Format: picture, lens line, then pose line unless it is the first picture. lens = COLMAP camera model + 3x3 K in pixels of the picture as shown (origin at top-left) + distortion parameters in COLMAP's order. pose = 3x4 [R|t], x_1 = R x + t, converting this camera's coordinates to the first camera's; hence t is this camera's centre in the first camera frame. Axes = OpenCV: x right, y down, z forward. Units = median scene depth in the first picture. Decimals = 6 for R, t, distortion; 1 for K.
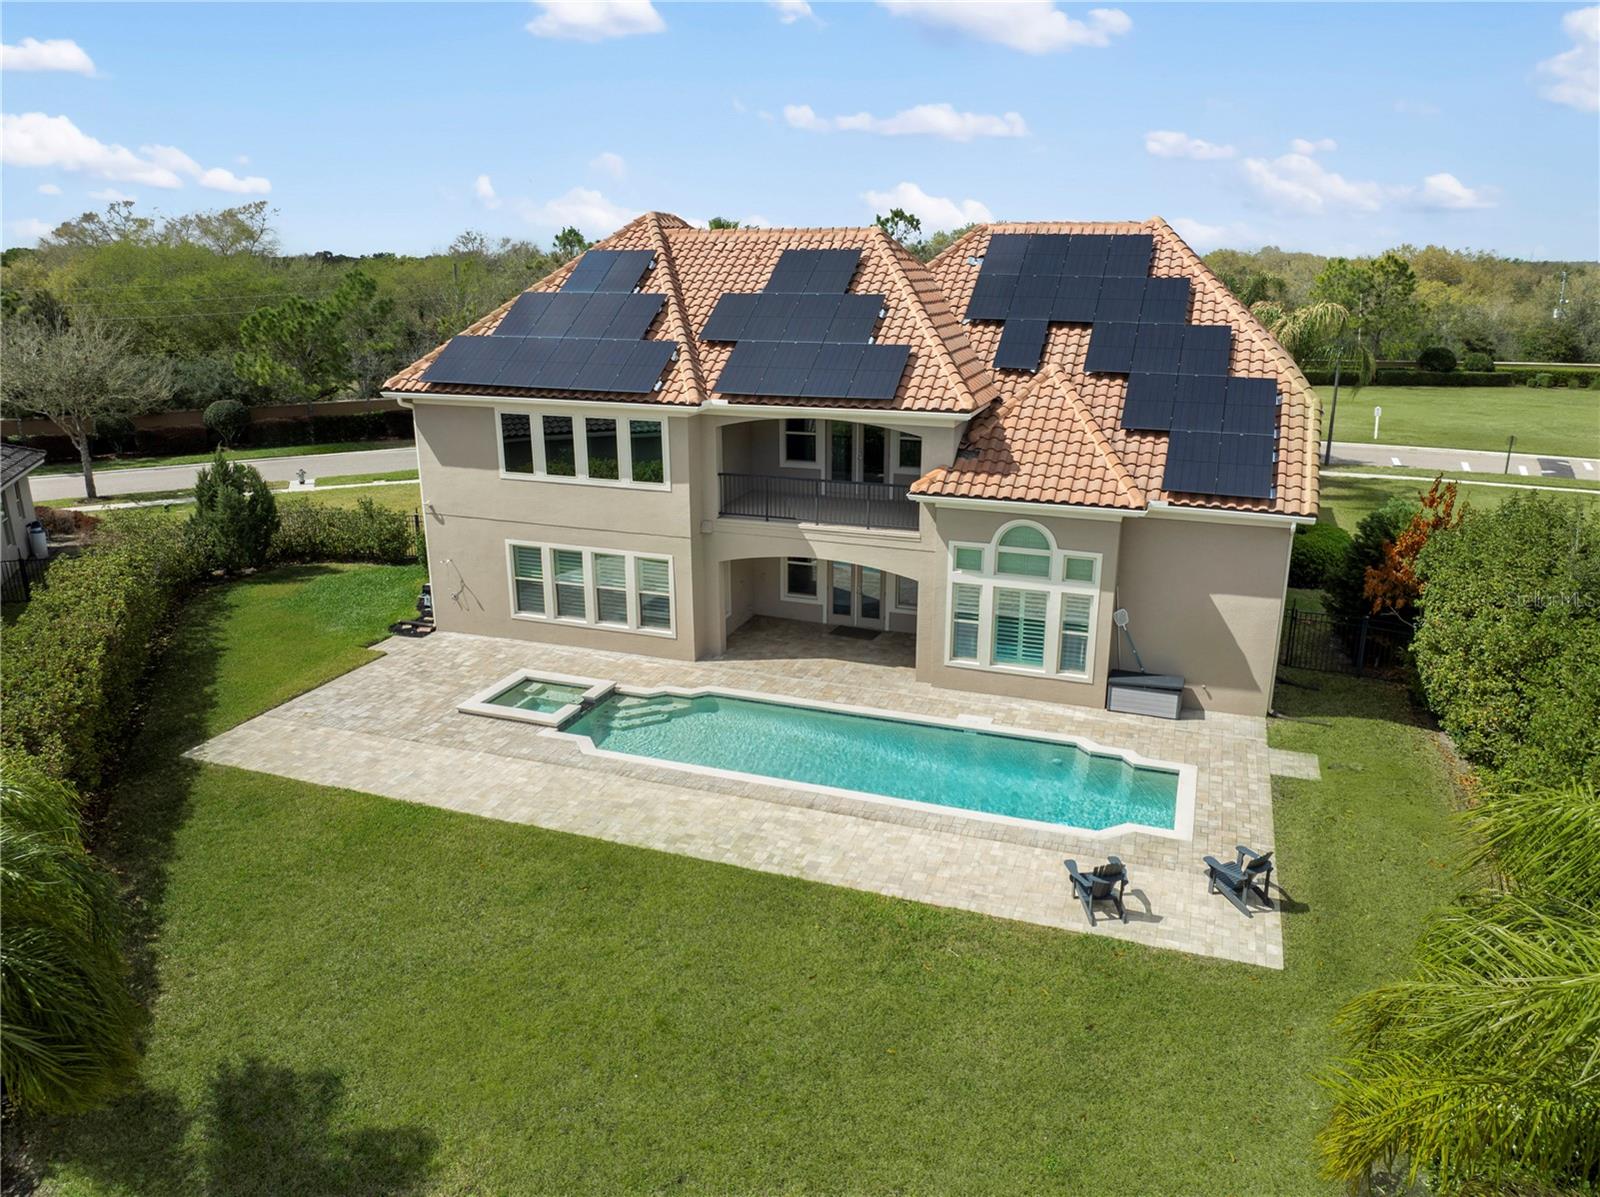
lens RADIAL K [[1126.4, 0, 796.4], [0, 1126.4, 602.0], [0, 0, 1]] dist [-0.040148, -0.001433]
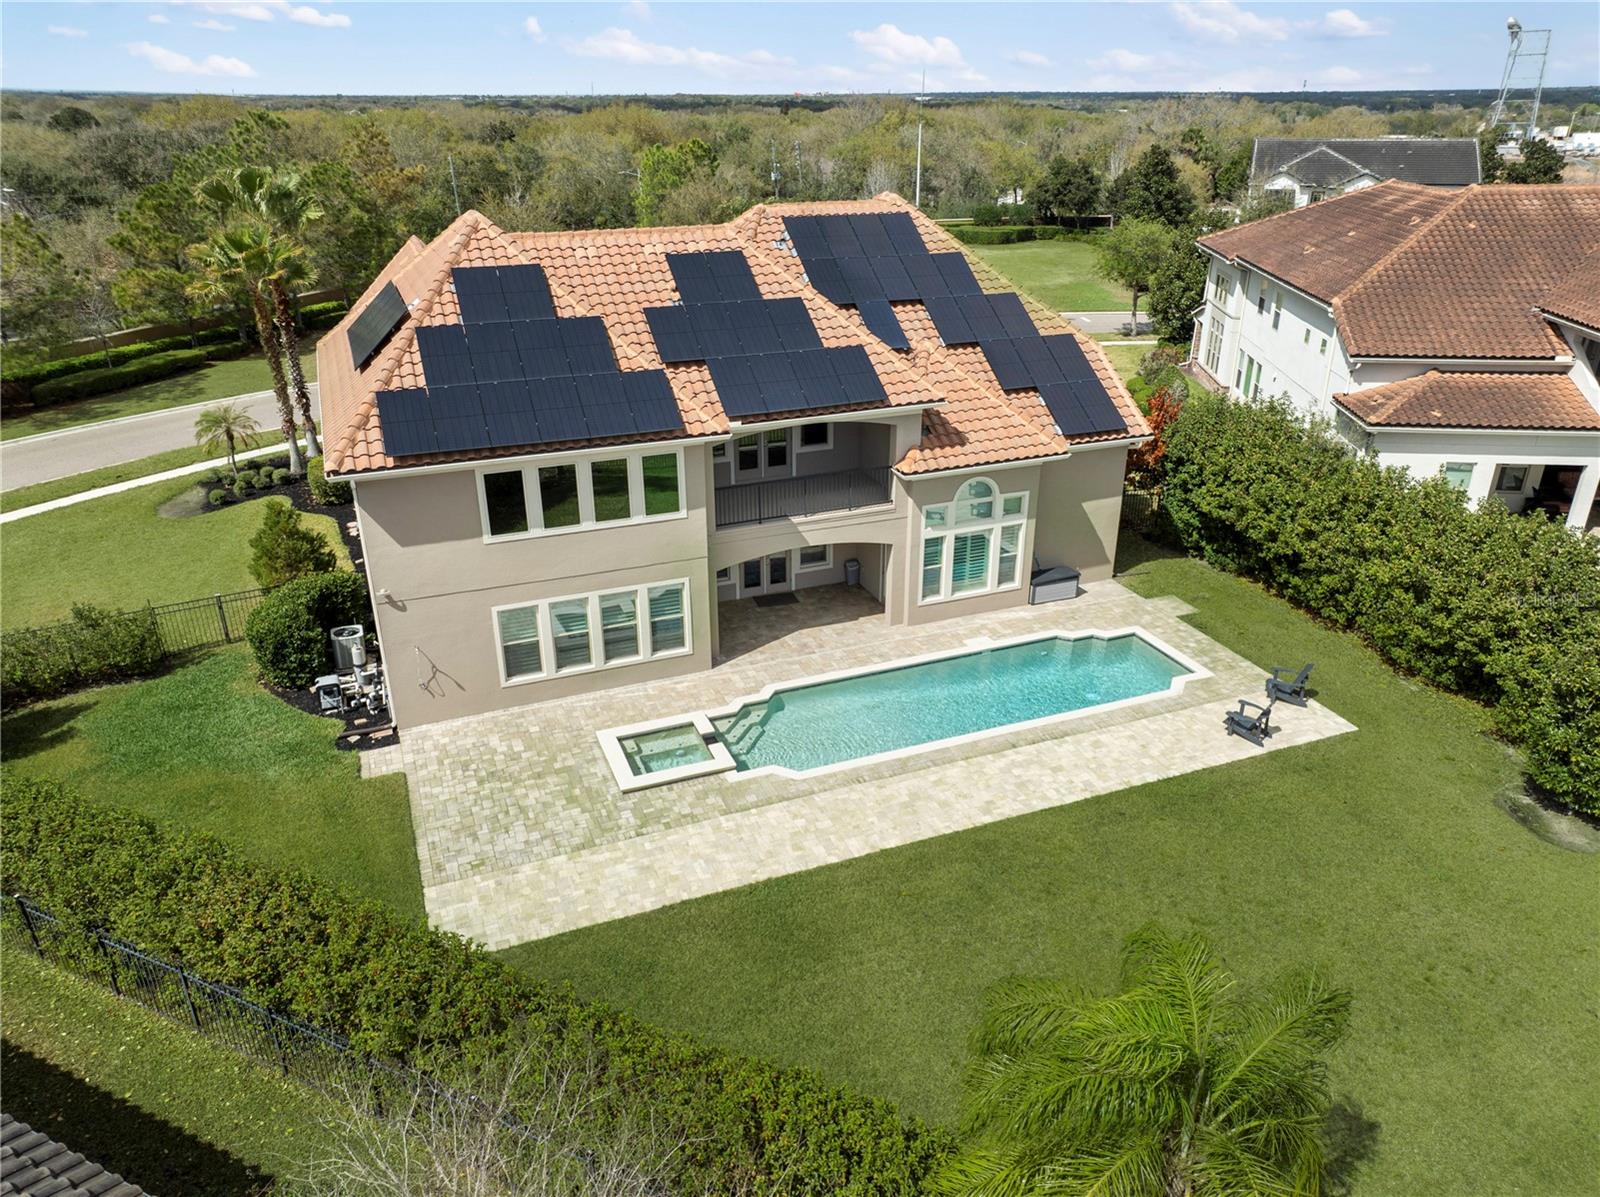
lens RADIAL K [[1124.3, 0, 803.7], [0, 1124.3, 596.8], [0, 0, 1]] dist [0.013150, 0.000173]
pose [[0.739483, -0.274218, 0.614792, -0.730062], [0.198845, 0.961499, 0.189686, -0.216331], [-0.643137, -0.018021, 0.765539, 0.160616]]
